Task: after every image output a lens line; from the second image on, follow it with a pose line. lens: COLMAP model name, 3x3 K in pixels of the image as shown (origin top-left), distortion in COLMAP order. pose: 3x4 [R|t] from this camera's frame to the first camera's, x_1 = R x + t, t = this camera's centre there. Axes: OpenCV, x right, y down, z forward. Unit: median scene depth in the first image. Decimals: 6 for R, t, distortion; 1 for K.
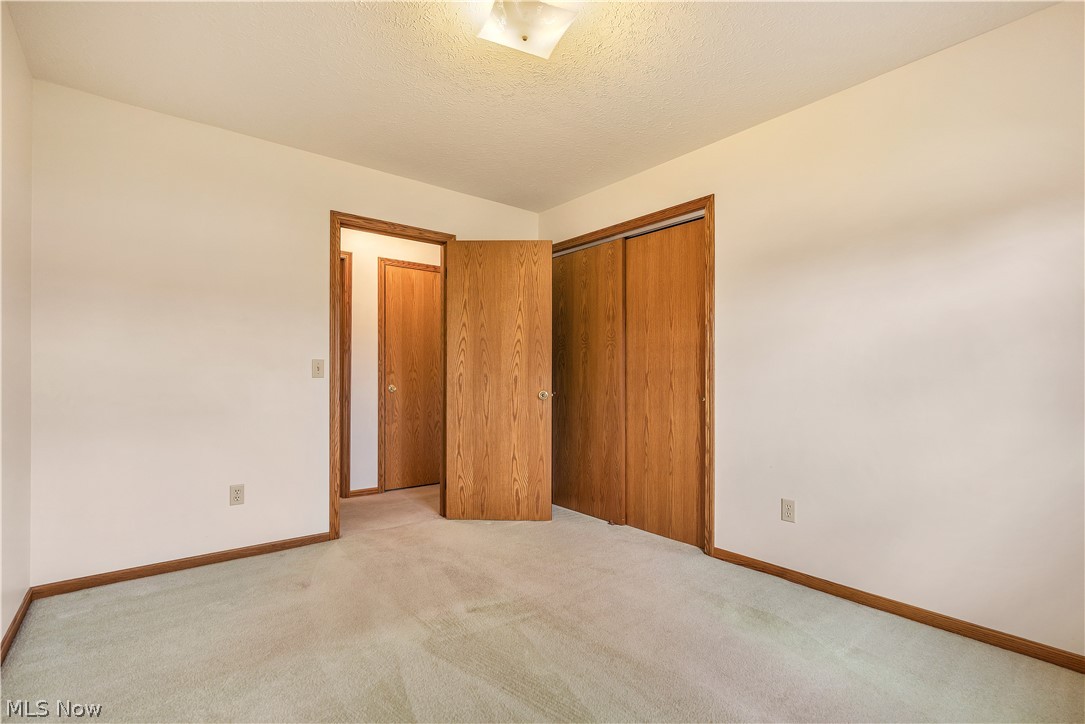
lens RADIAL K [[494.5, 0, 544.1], [0, 494.5, 375.0], [0, 0, 1]] dist [-0.000110, 0.000087]
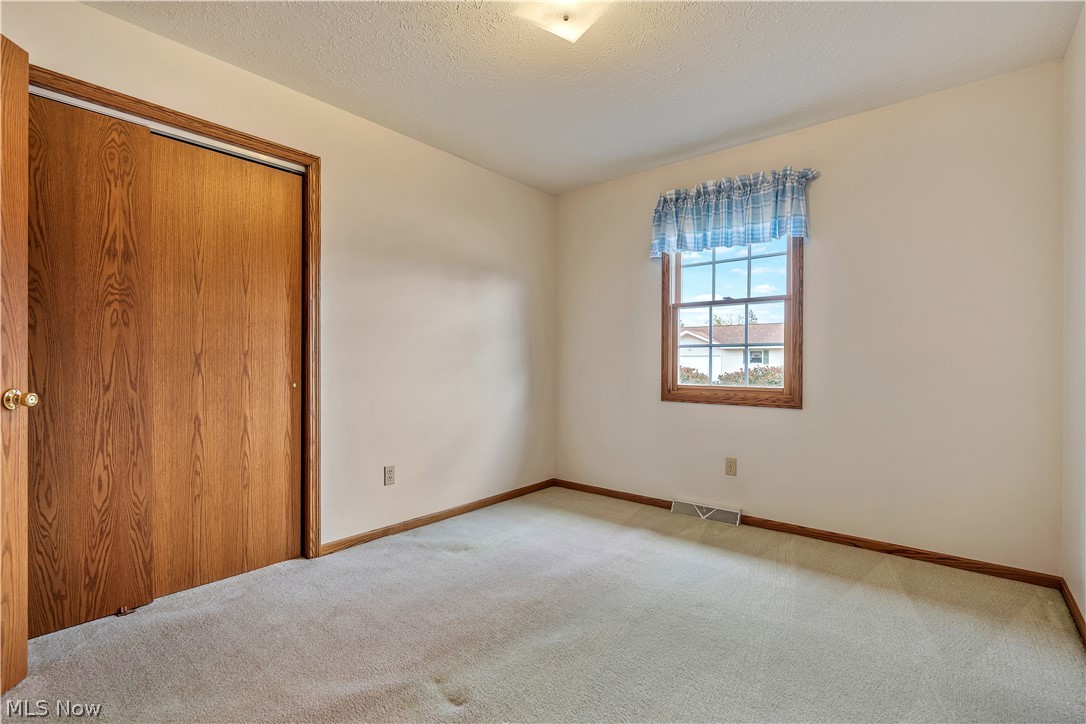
lens RADIAL K [[497.6, 0, 542.2], [0, 497.6, 366.9], [0, 0, 1]] dist [-0.000125, 0.000539]
pose [[-0.180639, -0.009855, 0.983500, -0.563535], [-0.003690, 0.999950, 0.009342, 0.007418], [-0.983543, -0.001942, -0.180666, 0.681276]]
